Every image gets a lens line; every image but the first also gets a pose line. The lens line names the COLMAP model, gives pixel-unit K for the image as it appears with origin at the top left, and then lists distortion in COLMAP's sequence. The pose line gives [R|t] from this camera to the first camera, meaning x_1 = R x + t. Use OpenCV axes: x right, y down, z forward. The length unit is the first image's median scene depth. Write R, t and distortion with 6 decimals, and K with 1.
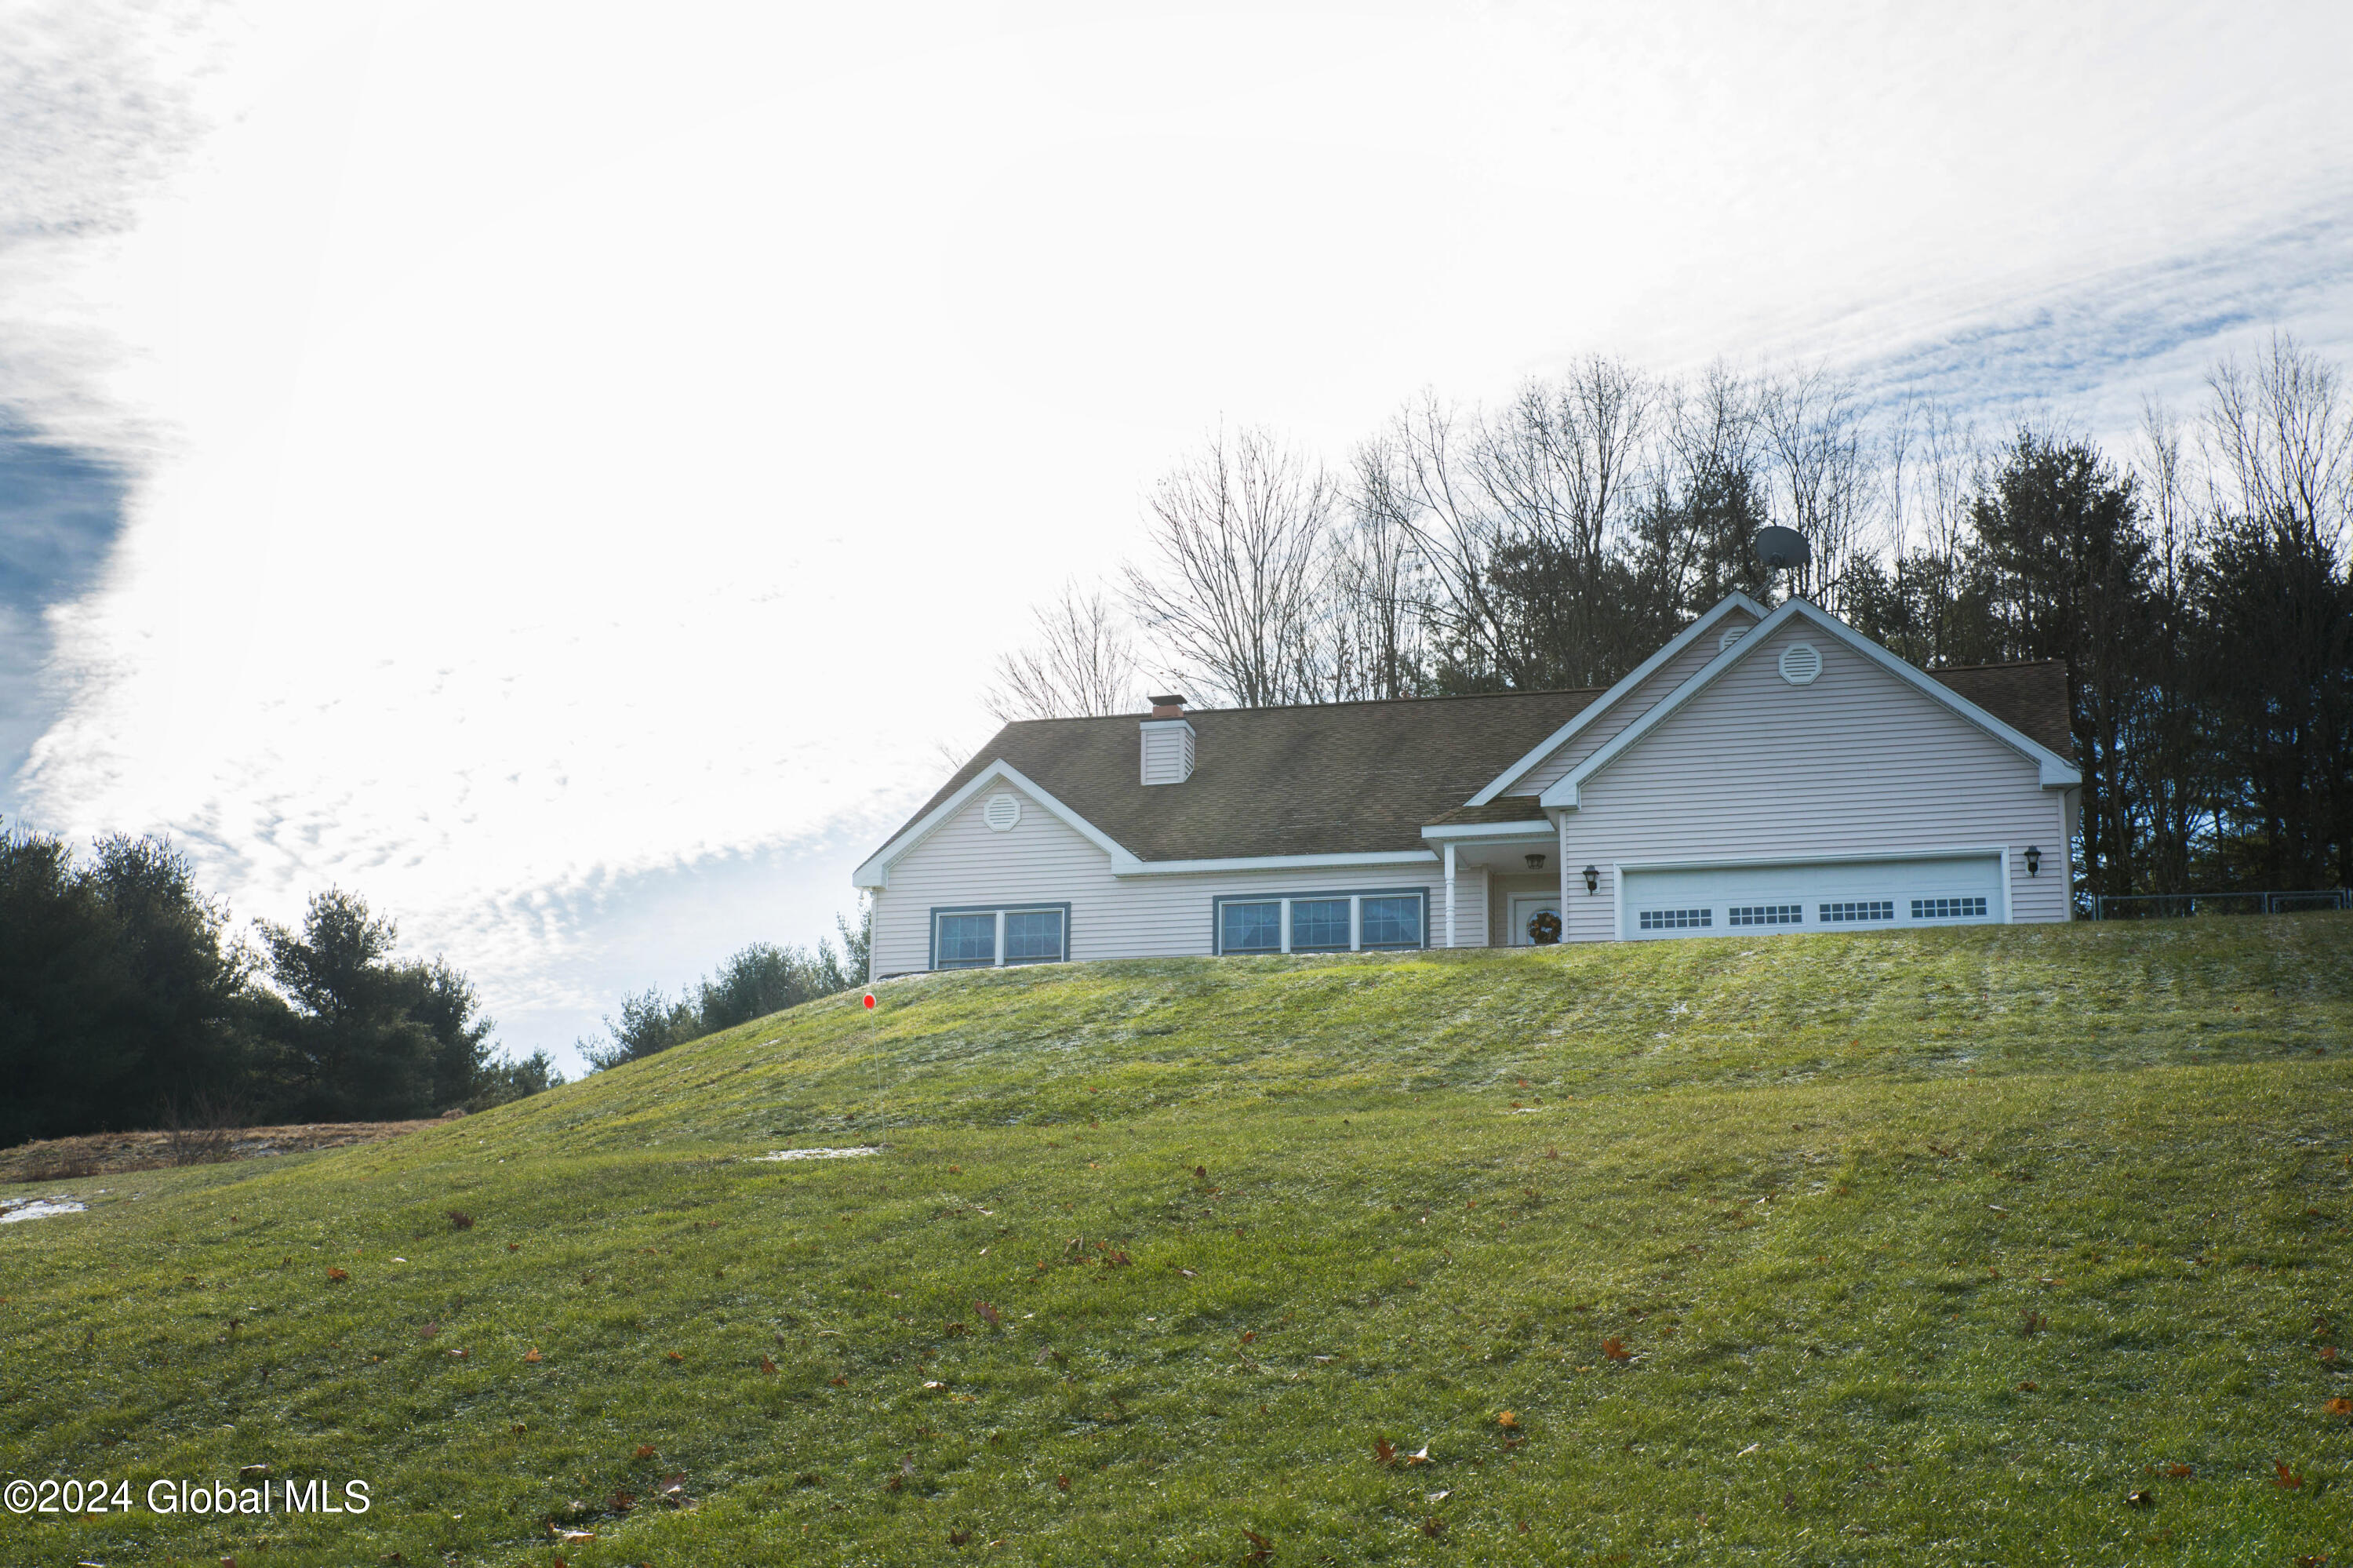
lens RADIAL K [[3205.5, 0, 1176.5], [0, 3205.5, 784.0], [0, 0, 1]] dist [0.145625, 0.009757]
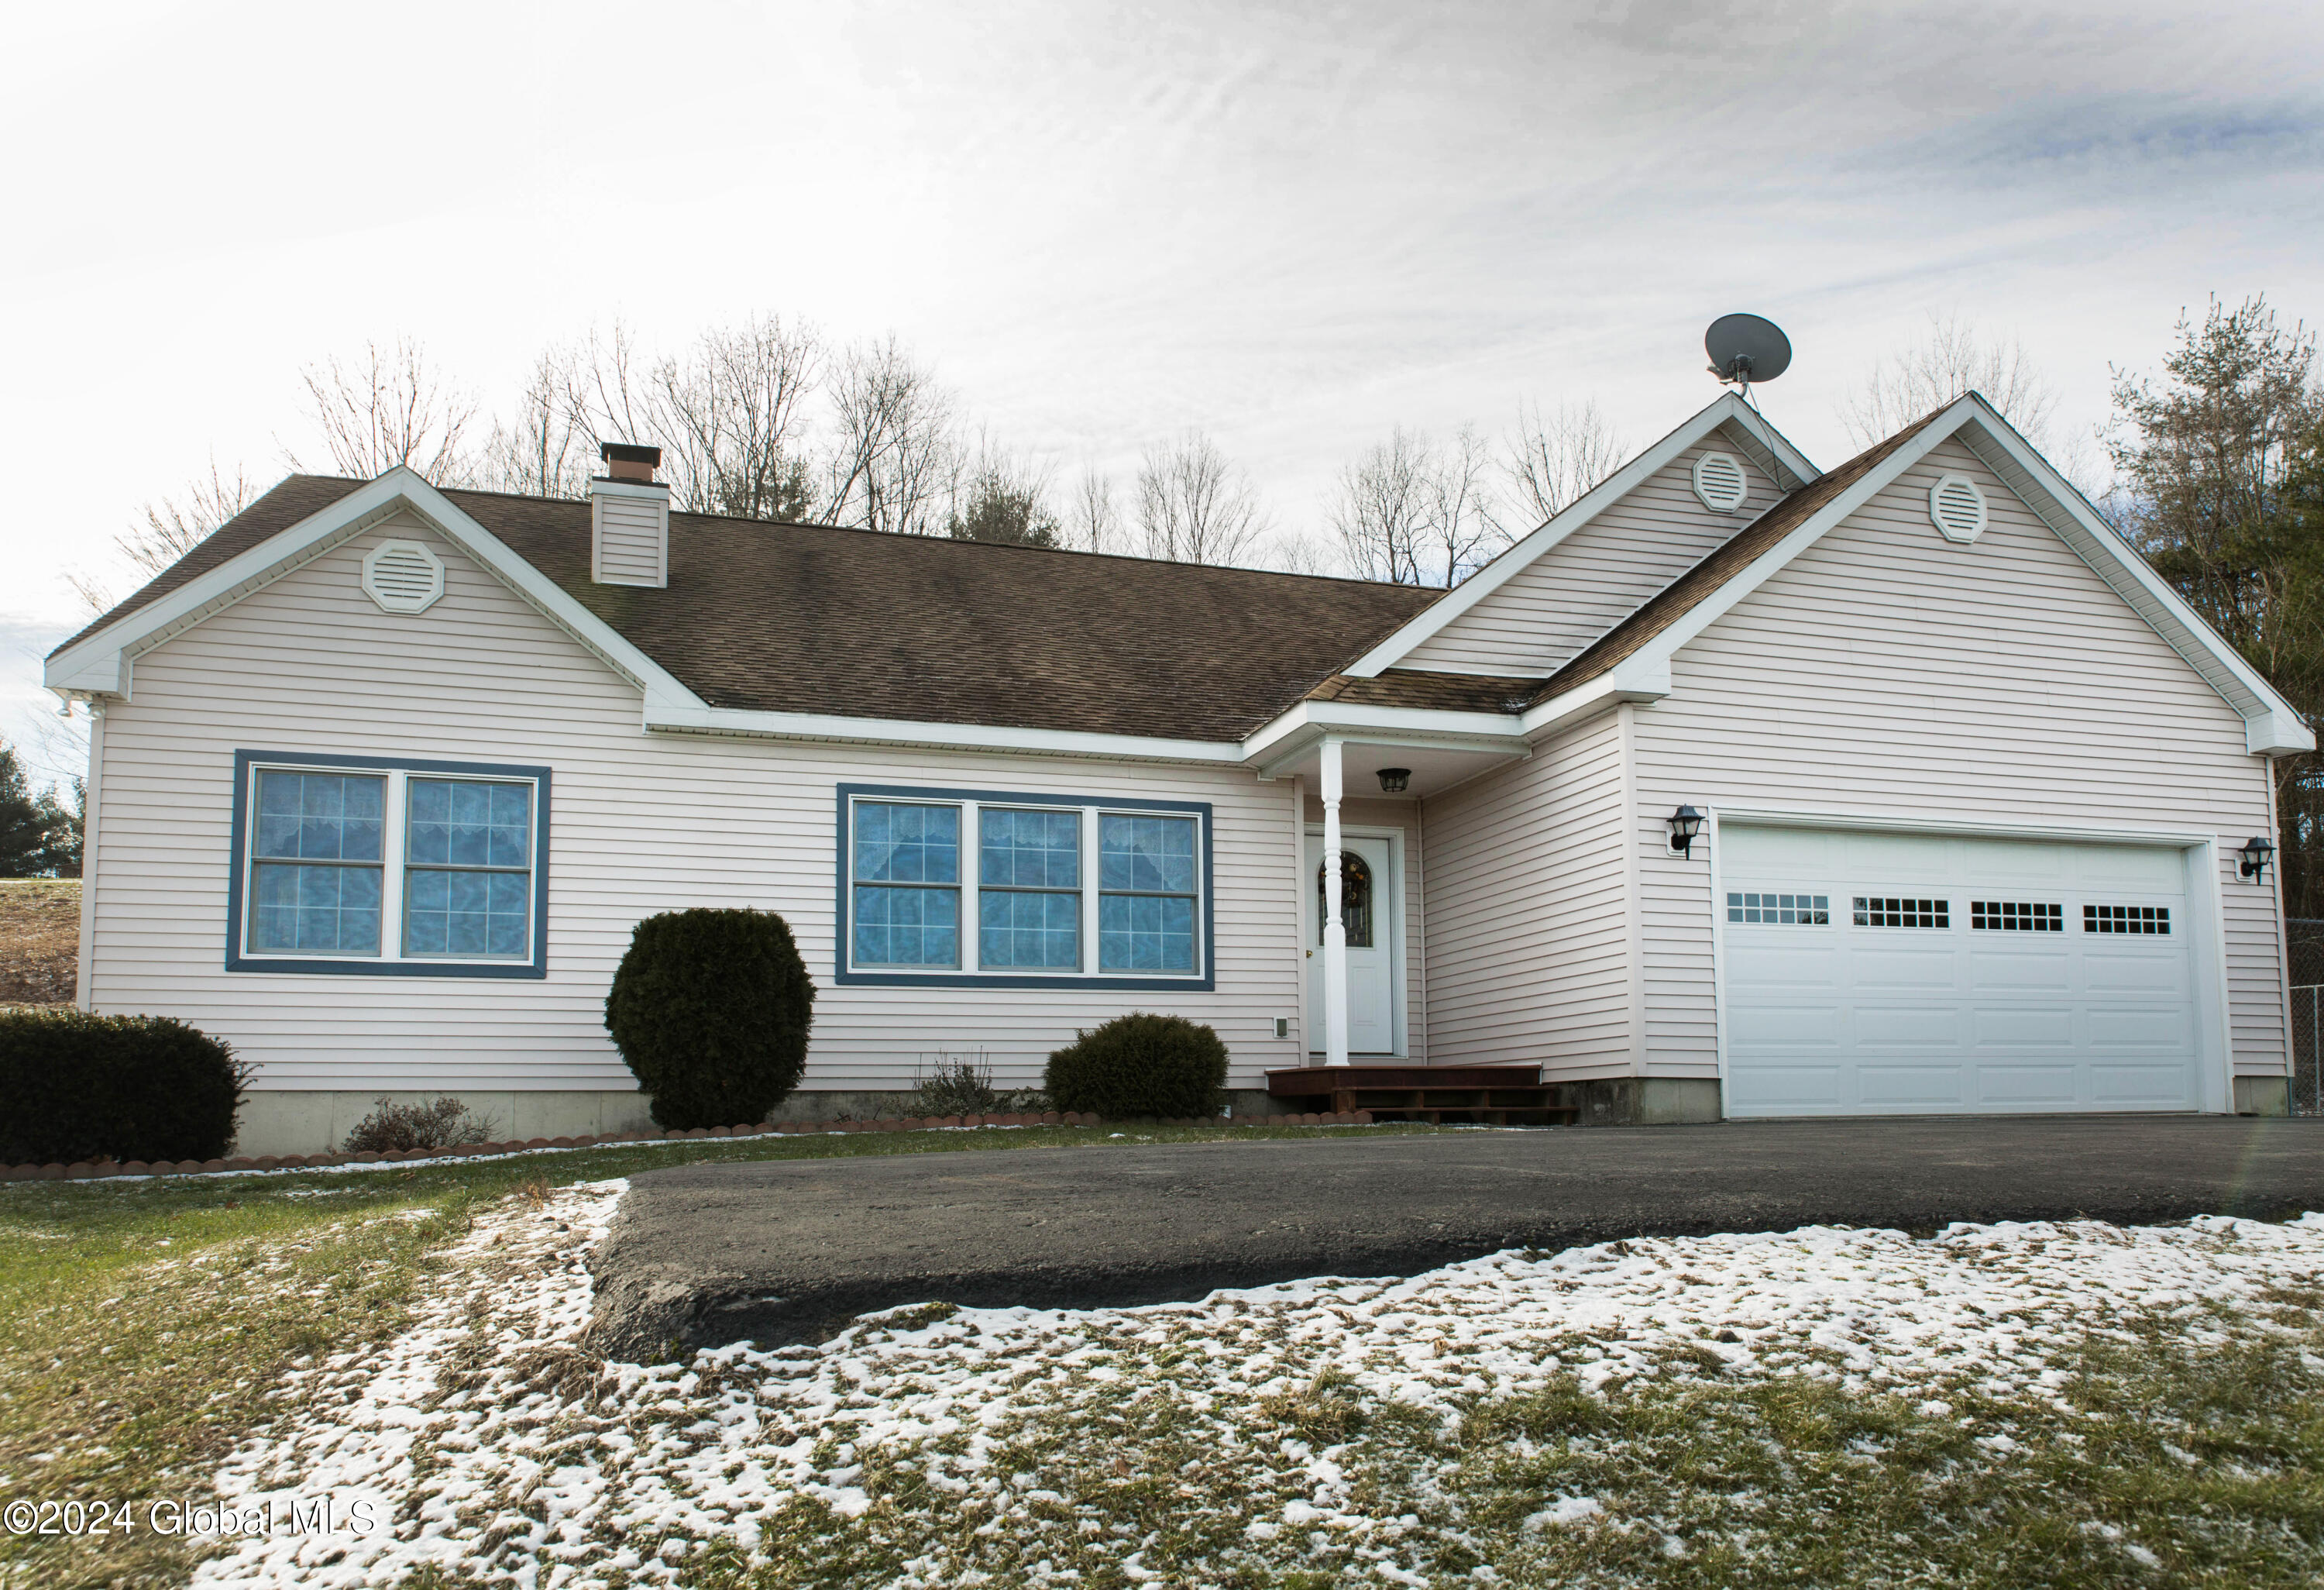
lens RADIAL K [[1613.5, 0, 1165.2], [0, 1613.5, 987.5], [0, 0, 1]] dist [-0.000653, -0.002349]
pose [[0.847135, 0.026226, 0.530730, -0.089357], [-0.110227, 0.985729, 0.127233, 0.028325], [-0.519819, -0.166284, 0.837937, 0.738946]]
